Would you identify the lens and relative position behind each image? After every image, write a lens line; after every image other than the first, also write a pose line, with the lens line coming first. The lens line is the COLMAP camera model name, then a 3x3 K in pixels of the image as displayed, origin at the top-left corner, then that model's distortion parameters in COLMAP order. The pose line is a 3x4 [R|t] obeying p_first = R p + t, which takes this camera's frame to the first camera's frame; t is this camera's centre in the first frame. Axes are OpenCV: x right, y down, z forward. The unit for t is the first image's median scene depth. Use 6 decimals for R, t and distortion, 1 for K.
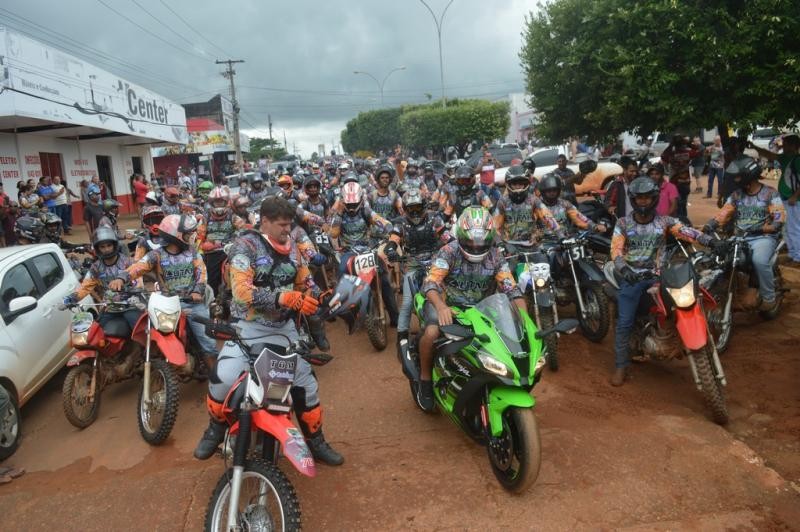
lens RADIAL K [[678.5, 0, 402.8], [0, 678.5, 271.7], [0, 0, 1]] dist [-0.072599, 0.017091]
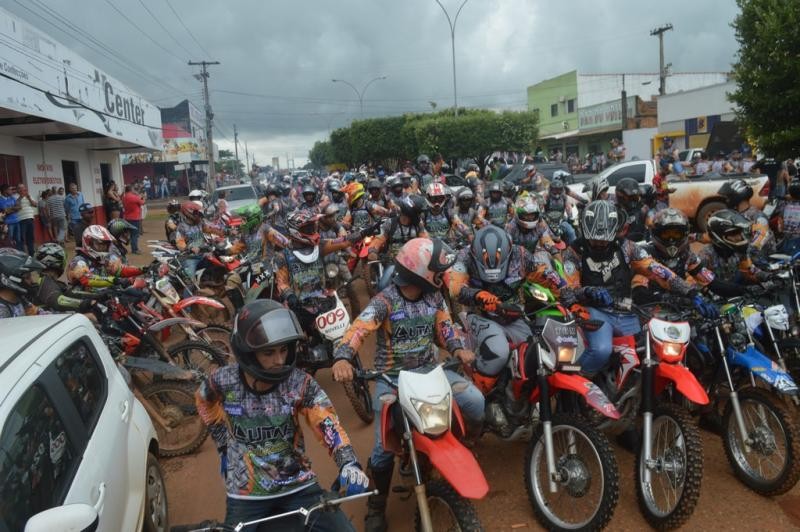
lens RADIAL K [[678.5, 0, 399.2], [0, 678.5, 269.8], [0, 0, 1]] dist [-0.072599, 0.017091]
pose [[0.997509, 0.010943, 0.069688, -0.301335], [-0.009175, 0.999629, -0.025651, -0.060873], [-0.069943, 0.024947, 0.997239, 0.447502]]
